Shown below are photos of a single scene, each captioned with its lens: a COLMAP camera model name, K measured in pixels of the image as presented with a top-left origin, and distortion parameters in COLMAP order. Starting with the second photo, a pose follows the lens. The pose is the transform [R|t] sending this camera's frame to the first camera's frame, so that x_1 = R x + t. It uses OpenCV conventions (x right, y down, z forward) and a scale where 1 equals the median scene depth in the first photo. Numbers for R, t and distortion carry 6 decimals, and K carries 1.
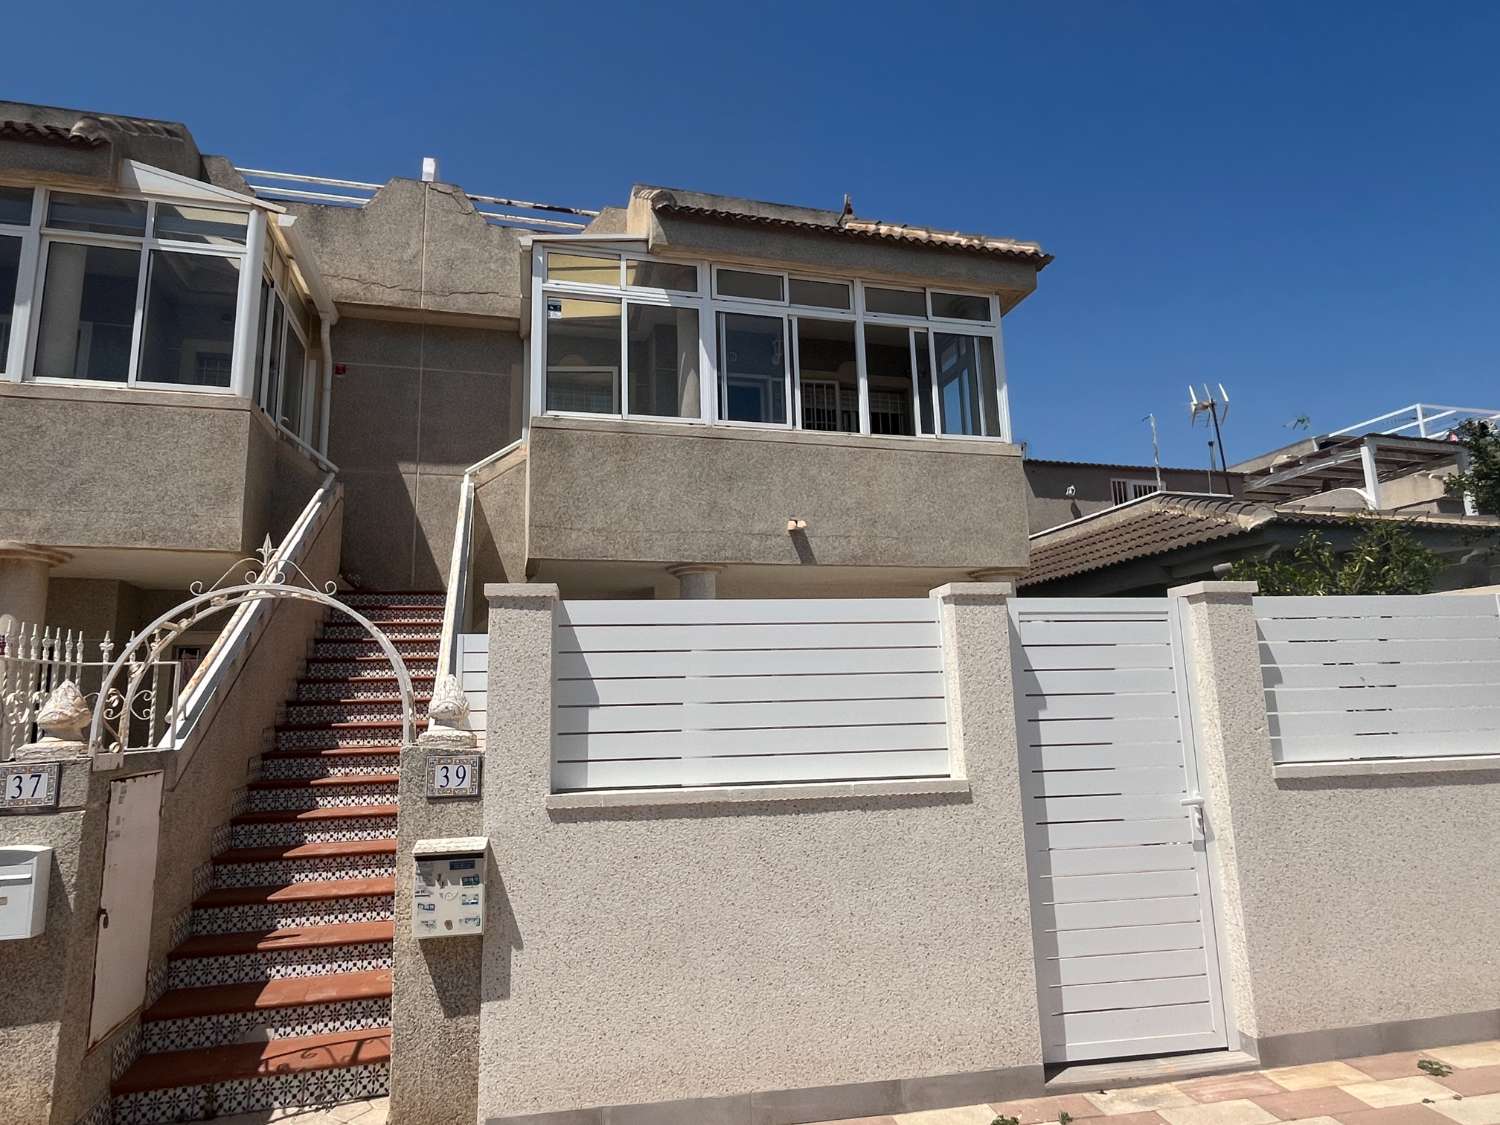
lens RADIAL K [[868.9, 0, 742.0], [0, 868.9, 559.8], [0, 0, 1]] dist [-0.003106, -0.000019]
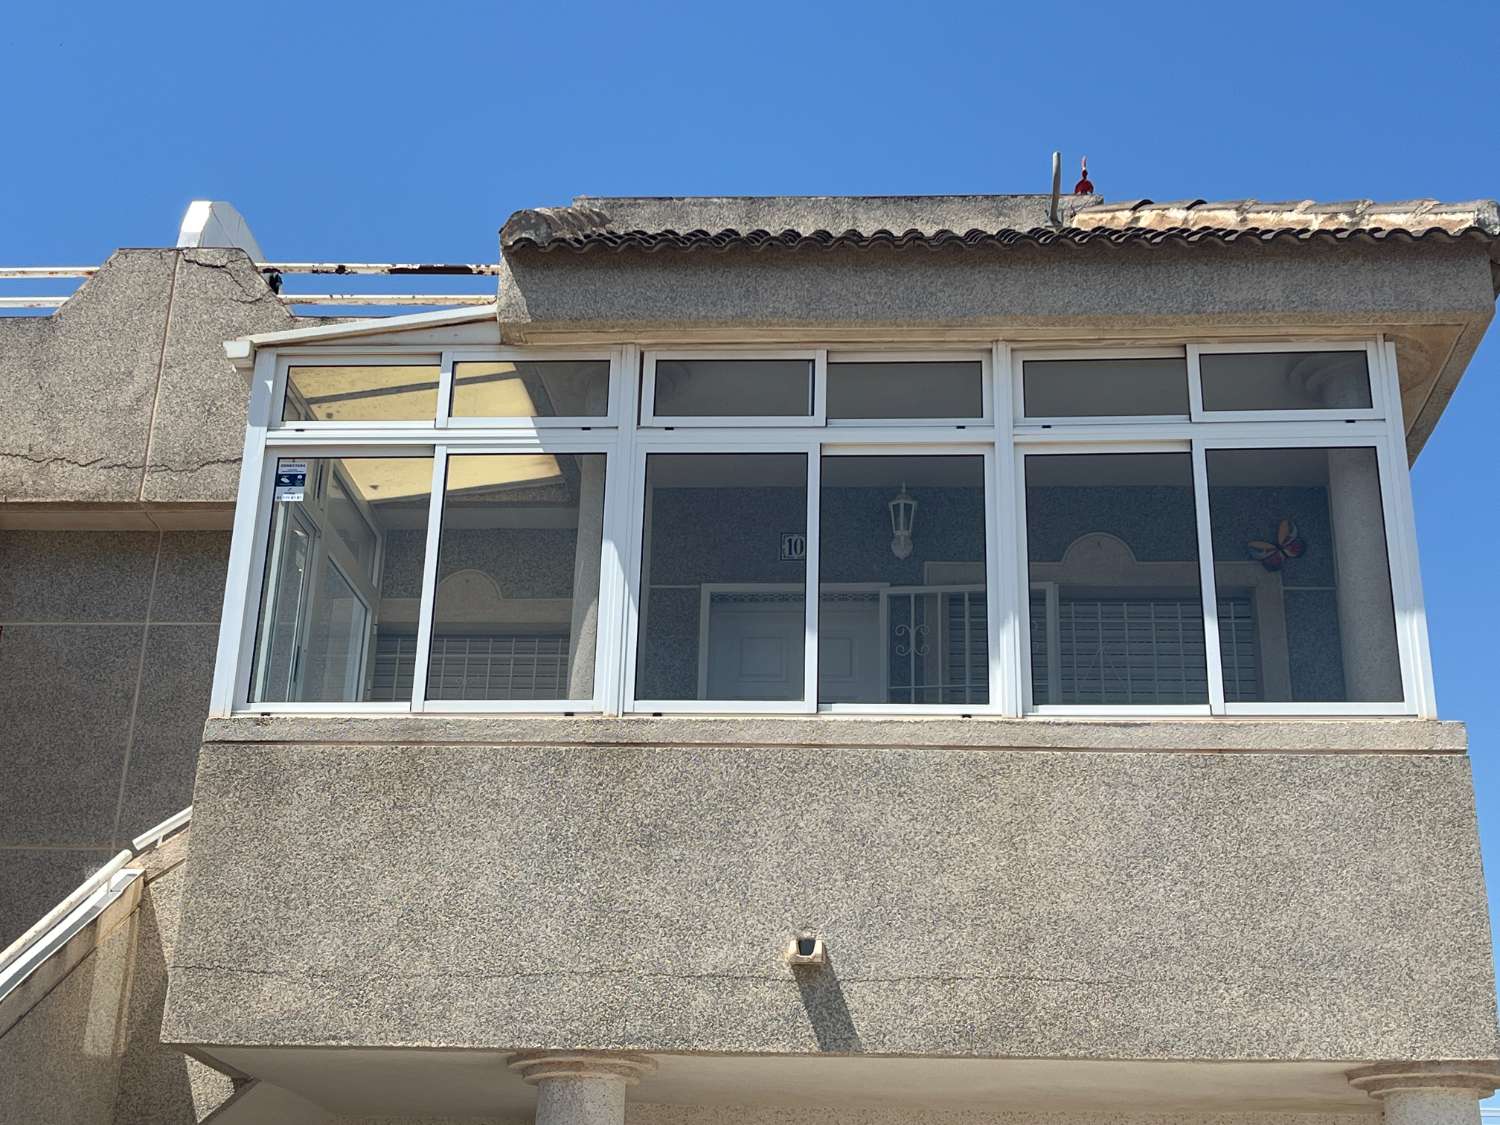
lens RADIAL K [[1998.6, 0, 750.0], [0, 1998.6, 562.5], [0, 0, 1]] dist [0.132037, -0.441104]
pose [[0.944781, -0.076297, -0.318696, 0.338064], [0.005369, 0.975992, -0.217739, -0.013464], [0.327658, 0.204005, 0.922509, 0.101015]]
